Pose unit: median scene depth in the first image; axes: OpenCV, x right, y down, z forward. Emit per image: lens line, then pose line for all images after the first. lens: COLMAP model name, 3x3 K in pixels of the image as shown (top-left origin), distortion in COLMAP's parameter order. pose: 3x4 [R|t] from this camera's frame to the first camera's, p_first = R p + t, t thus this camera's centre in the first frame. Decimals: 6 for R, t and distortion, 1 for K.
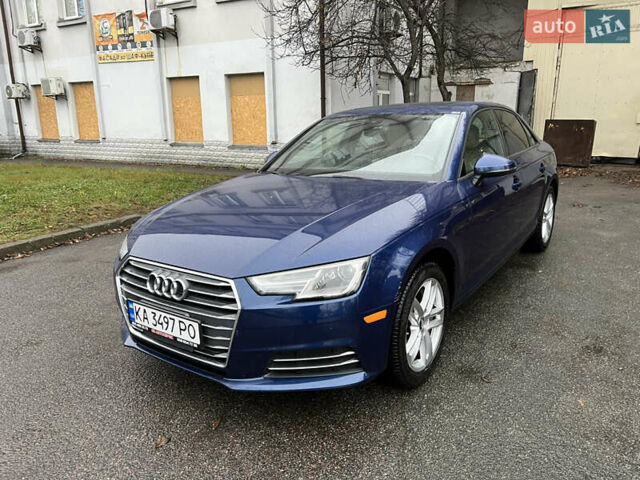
lens RADIAL K [[486.4, 0, 324.4], [0, 486.4, 236.3], [0, 0, 1]] dist [0.065067, -0.068047]
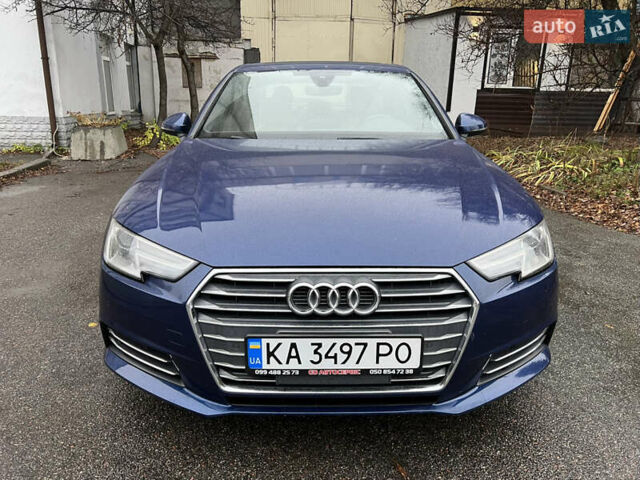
lens RADIAL K [[499.0, 0, 315.1], [0, 499.0, 231.3], [0, 0, 1]] dist [0.057302, -0.074474]
pose [[0.803877, -0.125817, 0.581337, -0.435975], [0.113800, 0.991850, 0.057299, -0.017888], [-0.583808, 0.020095, 0.811643, 0.282264]]
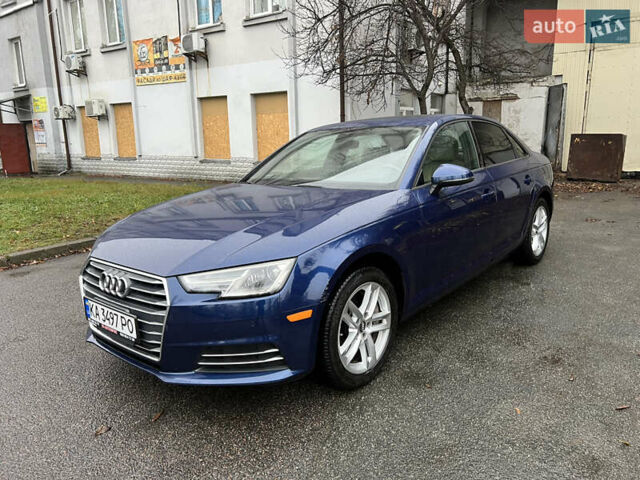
lens RADIAL K [[486.4, 0, 324.4], [0, 486.4, 236.3], [0, 0, 1]] dist [0.065067, -0.068047]
pose [[0.996141, 0.009894, -0.087213, 0.138751], [-0.012995, 0.999301, -0.035062, 0.017155], [0.086805, 0.036060, 0.995572, -0.021504]]
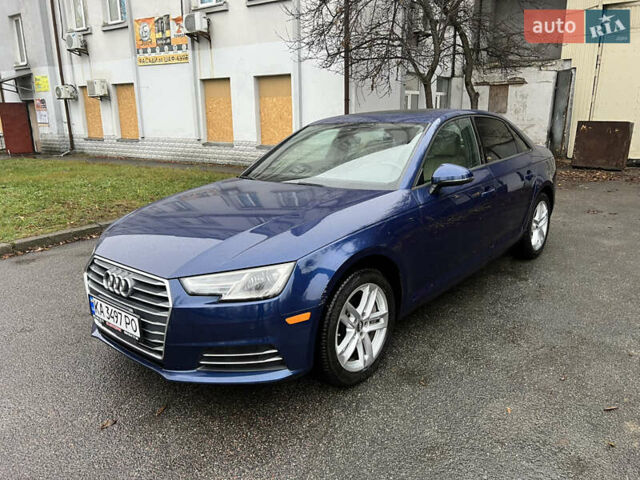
lens RADIAL K [[487.0, 0, 325.3], [0, 487.0, 240.8], [0, 0, 1]] dist [0.065473, -0.067957]
pose [[0.995456, 0.024995, -0.091881, 0.145254], [-0.023782, 0.999615, 0.014274, -0.012478], [0.092202, -0.012024, 0.995668, -0.033582]]
